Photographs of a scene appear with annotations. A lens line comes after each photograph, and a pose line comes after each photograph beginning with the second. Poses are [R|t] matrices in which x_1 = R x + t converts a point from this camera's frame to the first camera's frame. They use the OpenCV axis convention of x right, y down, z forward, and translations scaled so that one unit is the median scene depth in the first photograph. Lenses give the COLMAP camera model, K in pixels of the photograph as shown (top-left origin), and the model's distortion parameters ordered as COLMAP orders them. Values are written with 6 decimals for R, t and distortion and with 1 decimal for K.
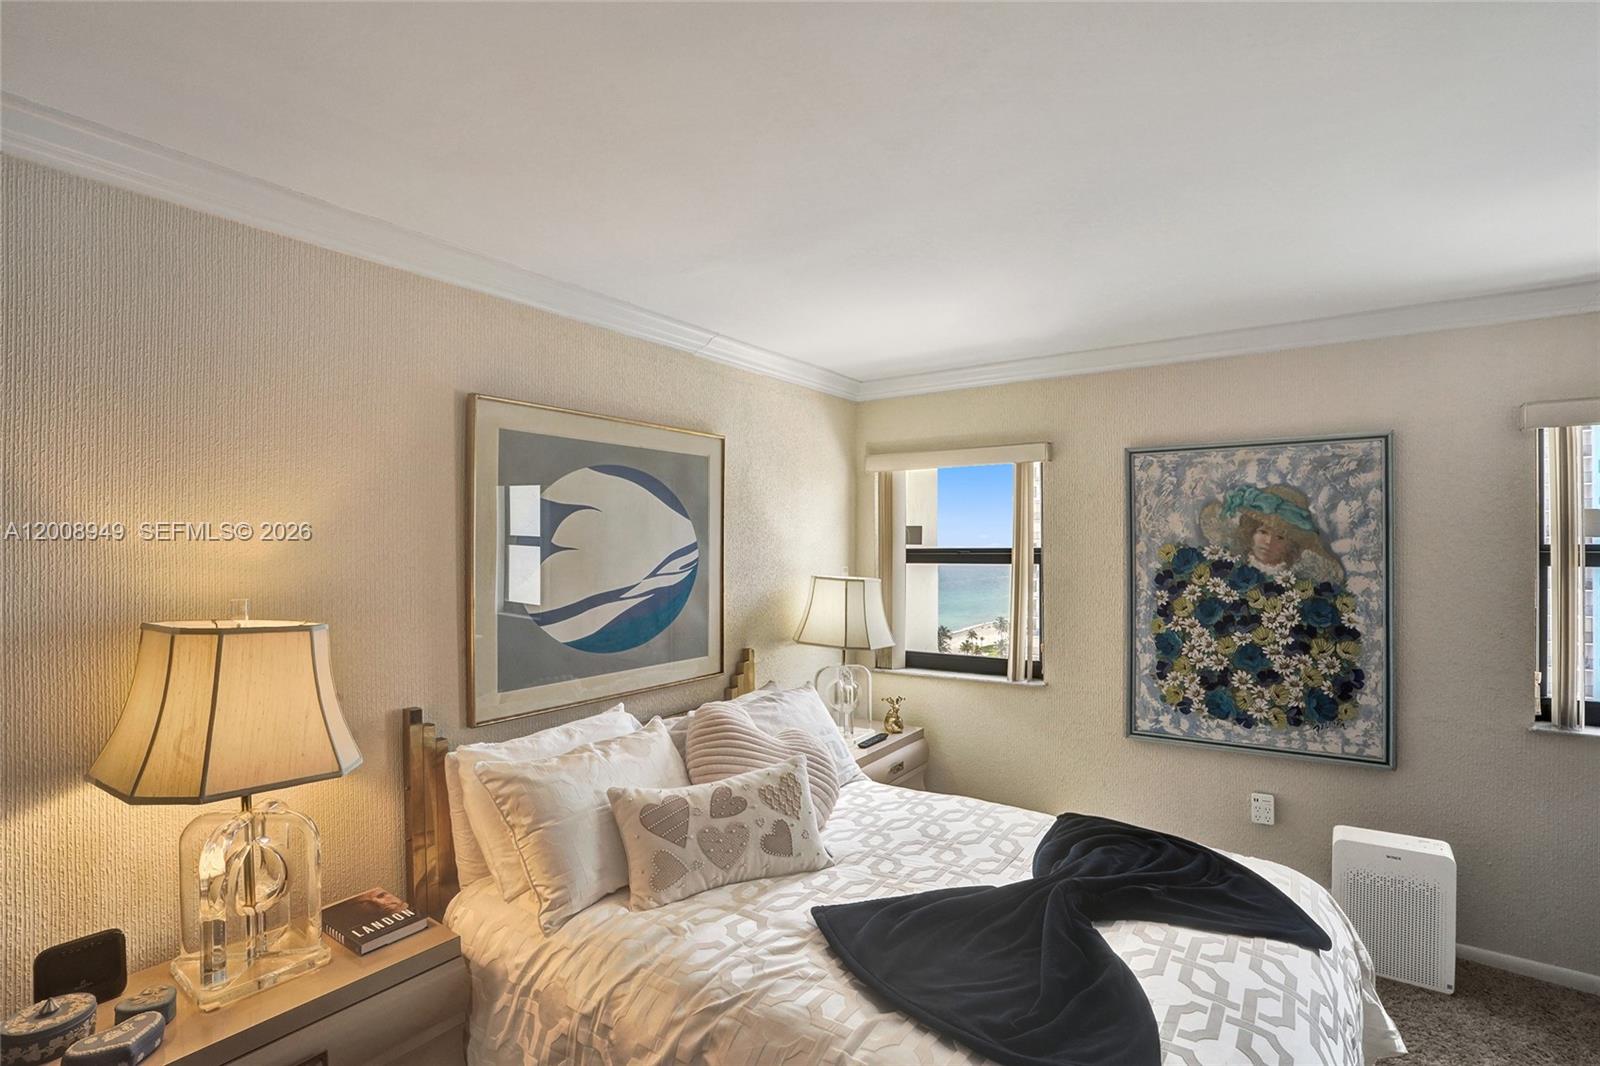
lens RADIAL K [[769.6, 0, 795.6], [0, 769.6, 546.8], [0, 0, 1]] dist [-0.064761, 0.022216]
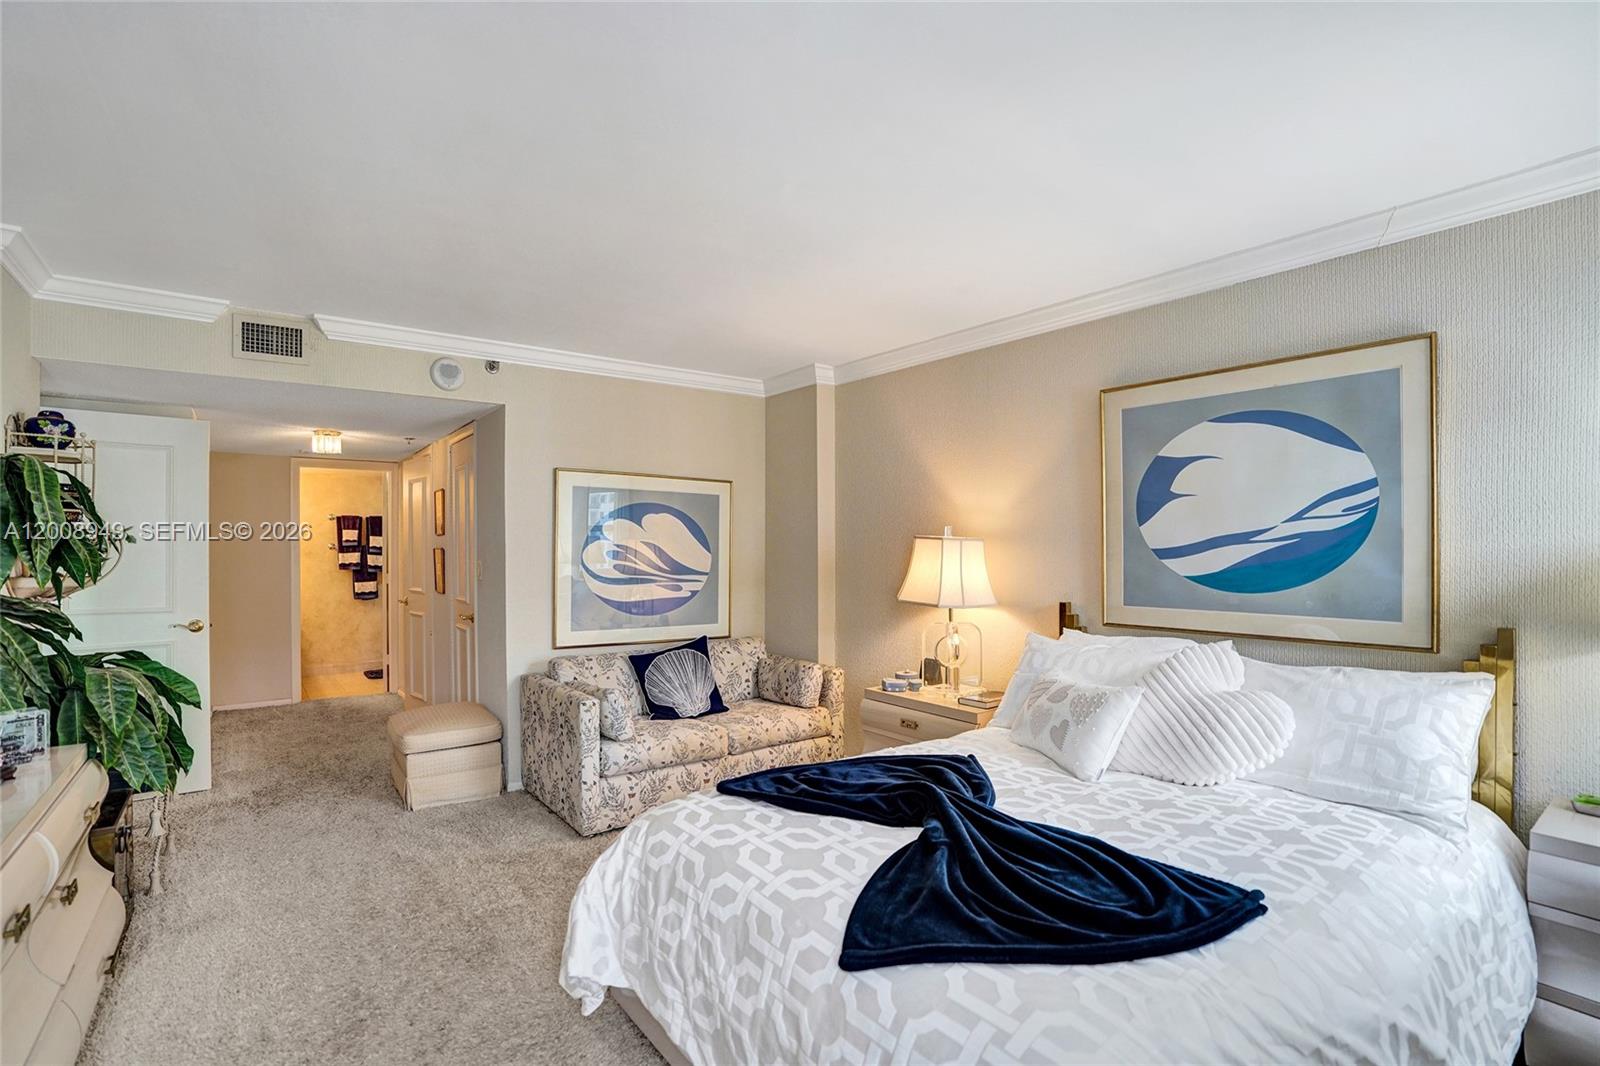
lens RADIAL K [[769.6, 0, 794.7], [0, 769.6, 542.8], [0, 0, 1]] dist [-0.064761, 0.022216]
pose [[-0.327456, -0.005550, -0.944850, 0.859855], [-0.002585, 0.999984, -0.004978, 0.071650], [0.944863, 0.000812, -0.327466, 0.711468]]
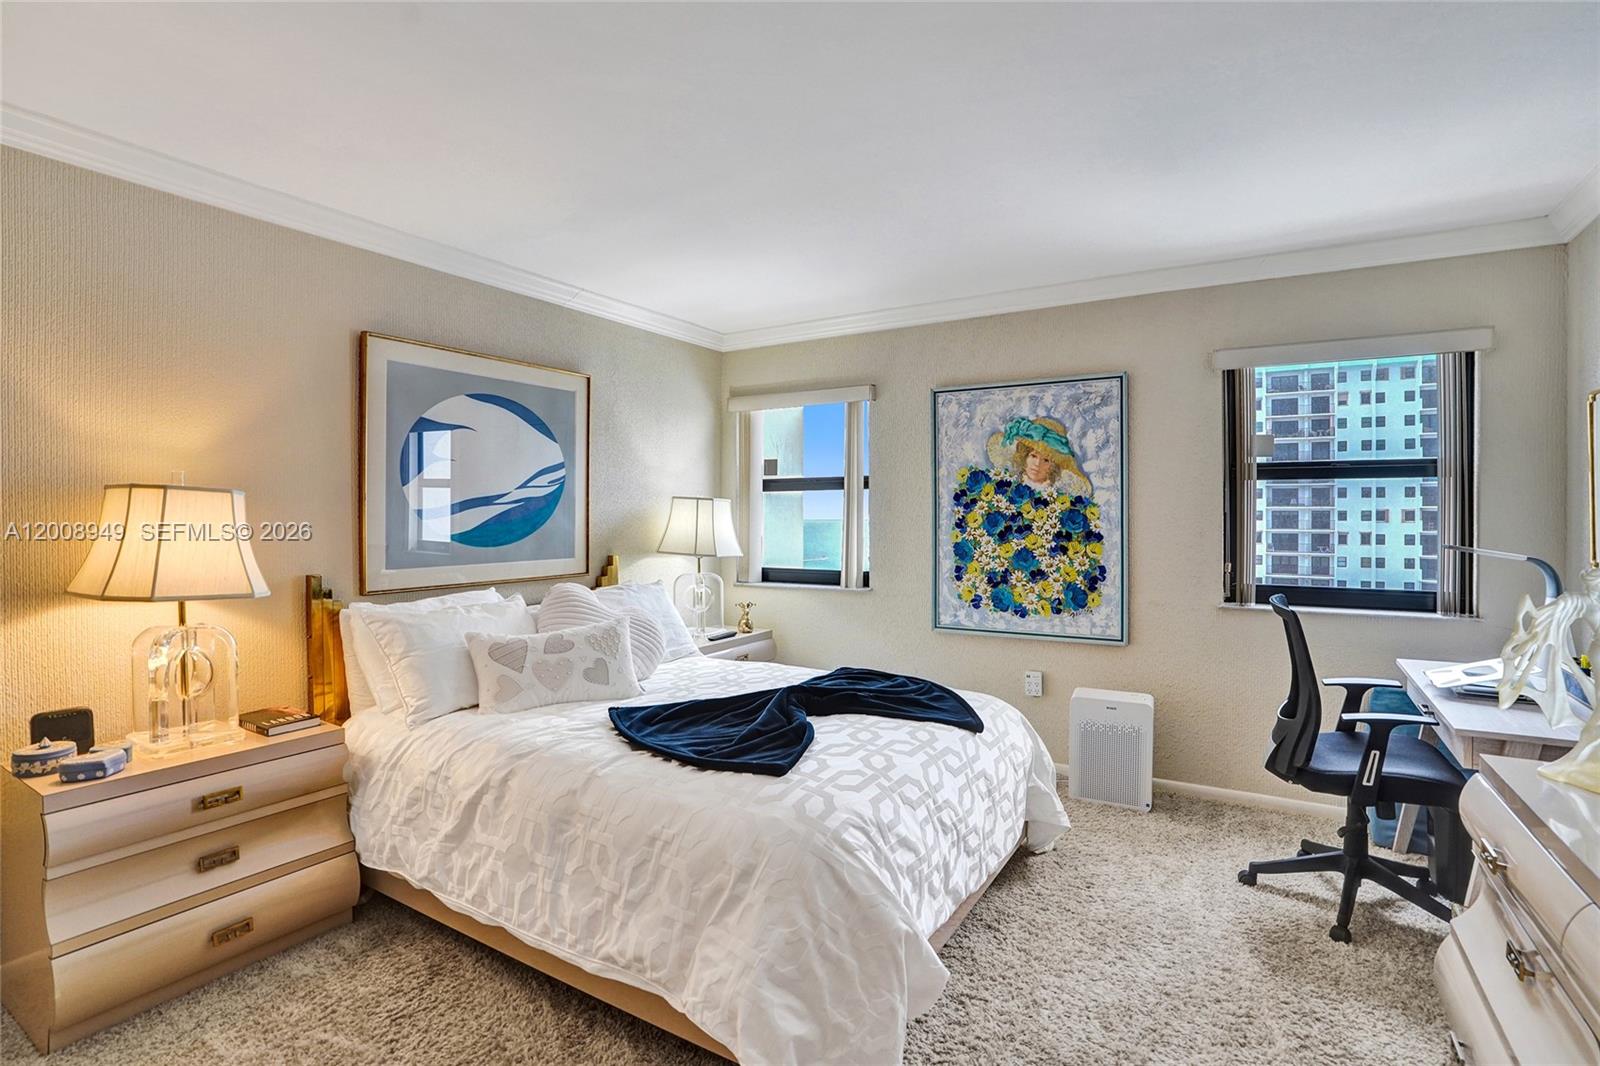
lens RADIAL K [[769.6, 0, 782.4], [0, 769.6, 529.3], [0, 0, 1]] dist [-0.064761, 0.022216]
pose [[0.998796, -0.000016, 0.049052, 0.162953], [-0.000718, 0.999888, 0.014931, 0.084981], [-0.049047, -0.014948, 0.998685, -0.229120]]
